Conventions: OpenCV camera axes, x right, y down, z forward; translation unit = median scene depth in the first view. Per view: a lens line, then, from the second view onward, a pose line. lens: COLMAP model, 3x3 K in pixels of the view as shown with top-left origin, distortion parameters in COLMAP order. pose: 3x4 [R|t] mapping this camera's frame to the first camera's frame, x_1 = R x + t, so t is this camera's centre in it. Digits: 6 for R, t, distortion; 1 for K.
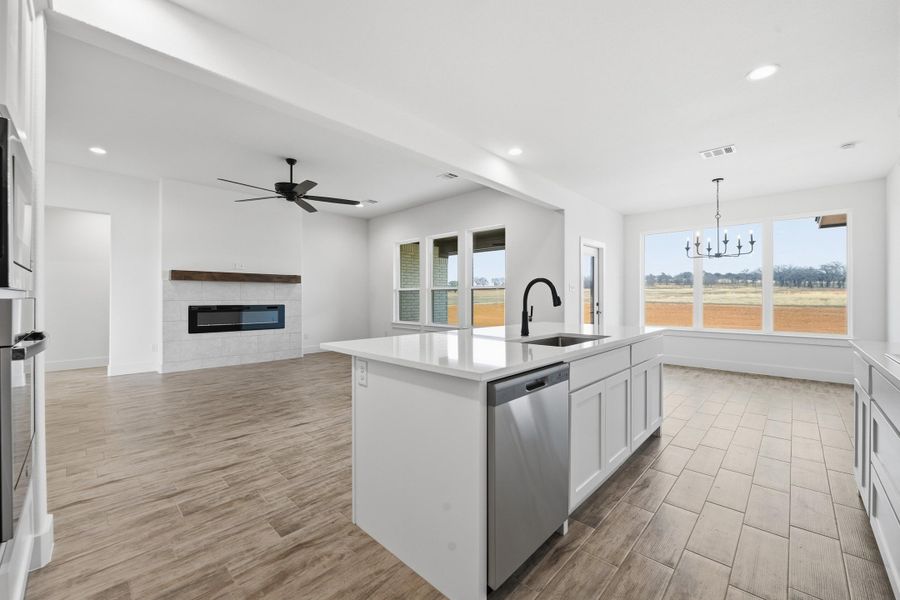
lens RADIAL K [[359.5, 0, 455.8], [0, 359.5, 298.2], [0, 0, 1]] dist [-0.007547, -0.000325]
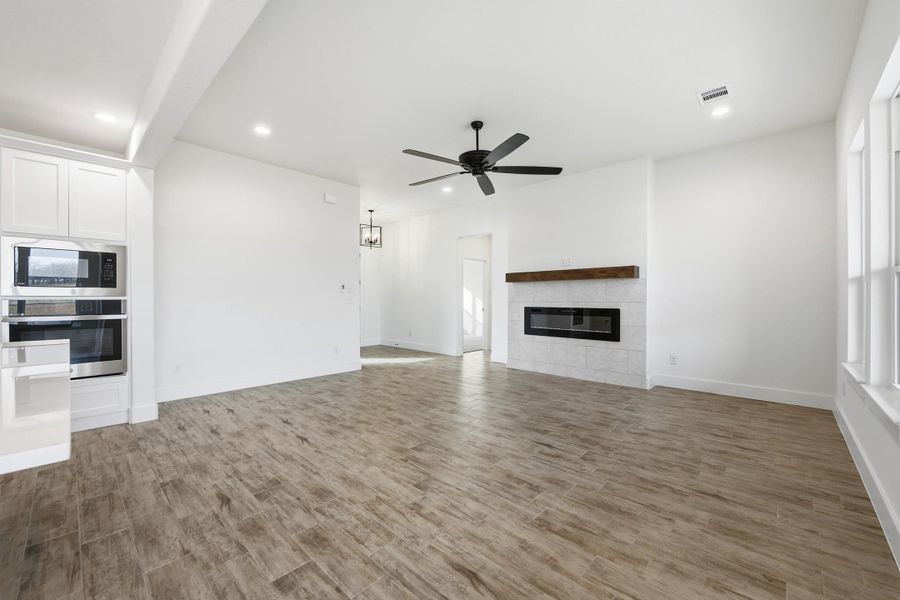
lens RADIAL K [[359.5, 0, 450.5], [0, 359.5, 303.7], [0, 0, 1]] dist [-0.007547, -0.000325]
pose [[0.007930, 0.012966, -0.999884, 0.435788], [-0.000548, 0.999916, 0.012962, -0.001244], [0.999968, 0.000445, 0.007936, 1.259136]]
